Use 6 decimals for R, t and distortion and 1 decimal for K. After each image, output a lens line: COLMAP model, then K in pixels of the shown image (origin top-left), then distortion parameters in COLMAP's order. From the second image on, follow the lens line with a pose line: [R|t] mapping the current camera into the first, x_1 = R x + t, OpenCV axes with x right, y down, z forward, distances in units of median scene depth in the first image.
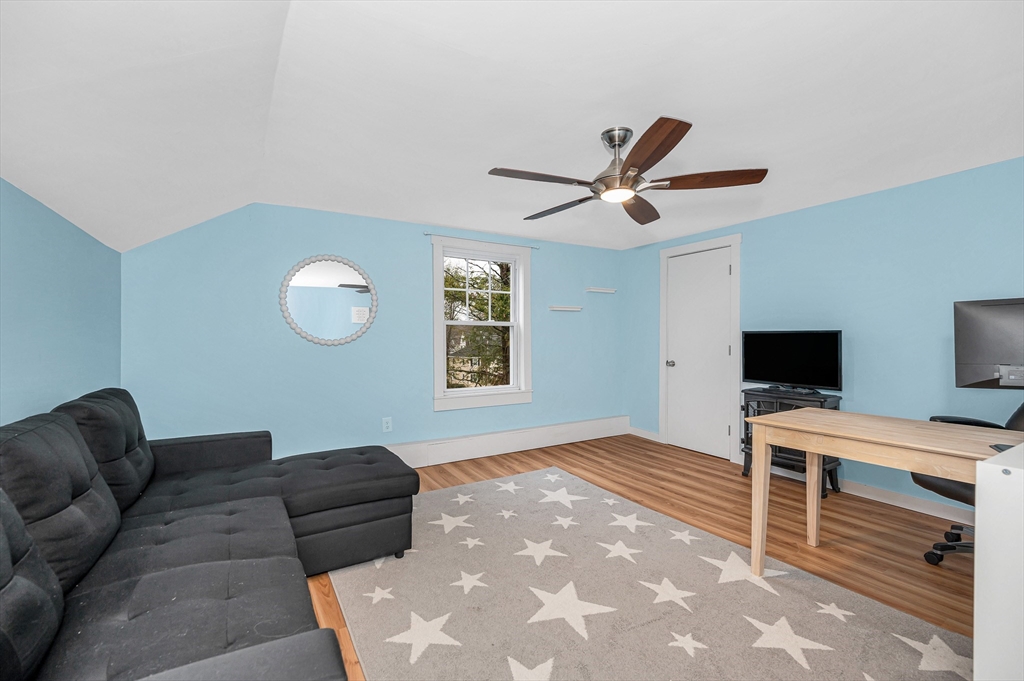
lens RADIAL K [[447.9, 0, 527.3], [0, 447.9, 342.8], [0, 0, 1]] dist [-0.000686, -0.000137]
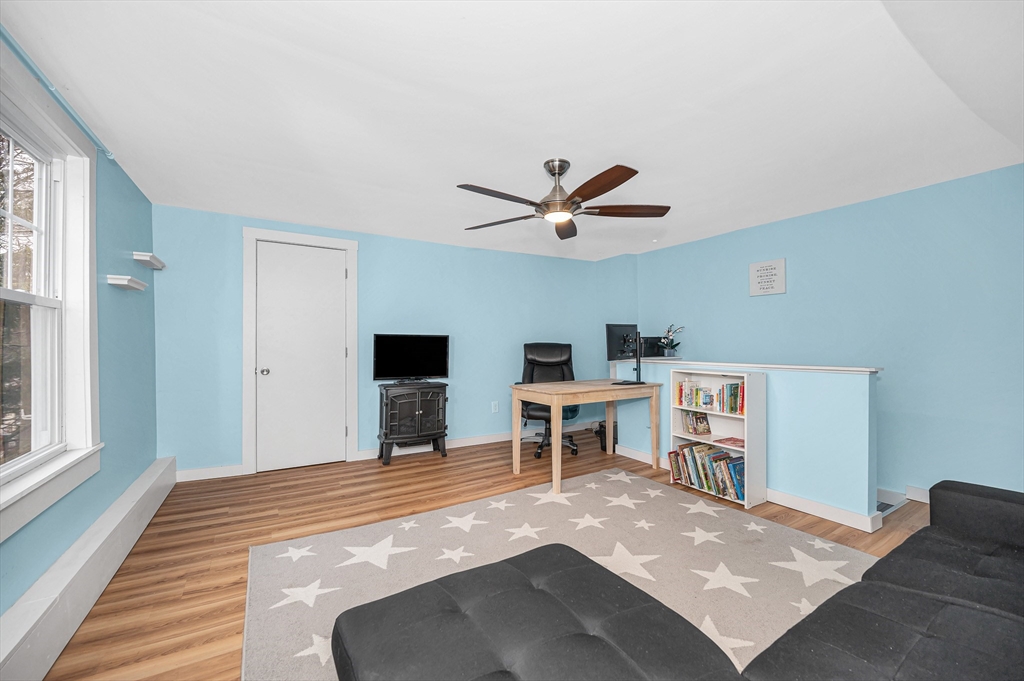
lens RADIAL K [[409.0, 0, 525.5], [0, 409.0, 343.1], [0, 0, 1]] dist [-0.000530, -0.000207]
pose [[-0.003929, 0.002472, 0.999989, -0.536084], [0.010112, 0.999946, -0.002432, 0.002236], [-0.999941, 0.010102, -0.003954, 0.669723]]
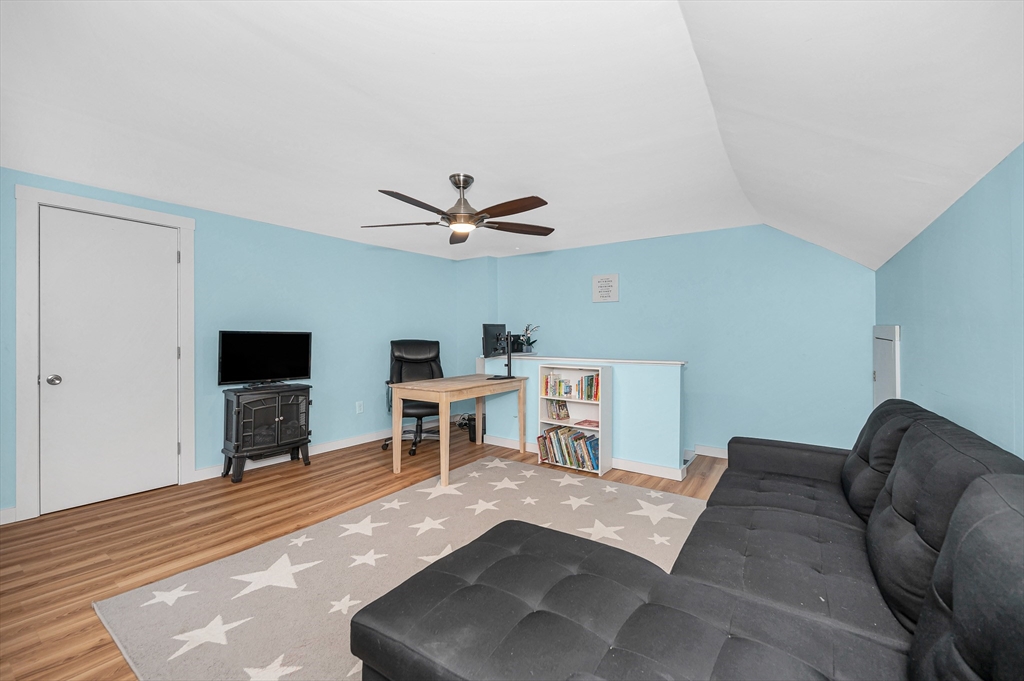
lens RADIAL K [[409.0, 0, 525.5], [0, 409.0, 343.1], [0, 0, 1]] dist [-0.000530, -0.000207]
pose [[-0.401906, -0.016725, 0.915528, -0.570532], [0.004877, 0.999780, 0.020405, -0.016366], [-0.915668, 0.012666, -0.401735, 0.798261]]
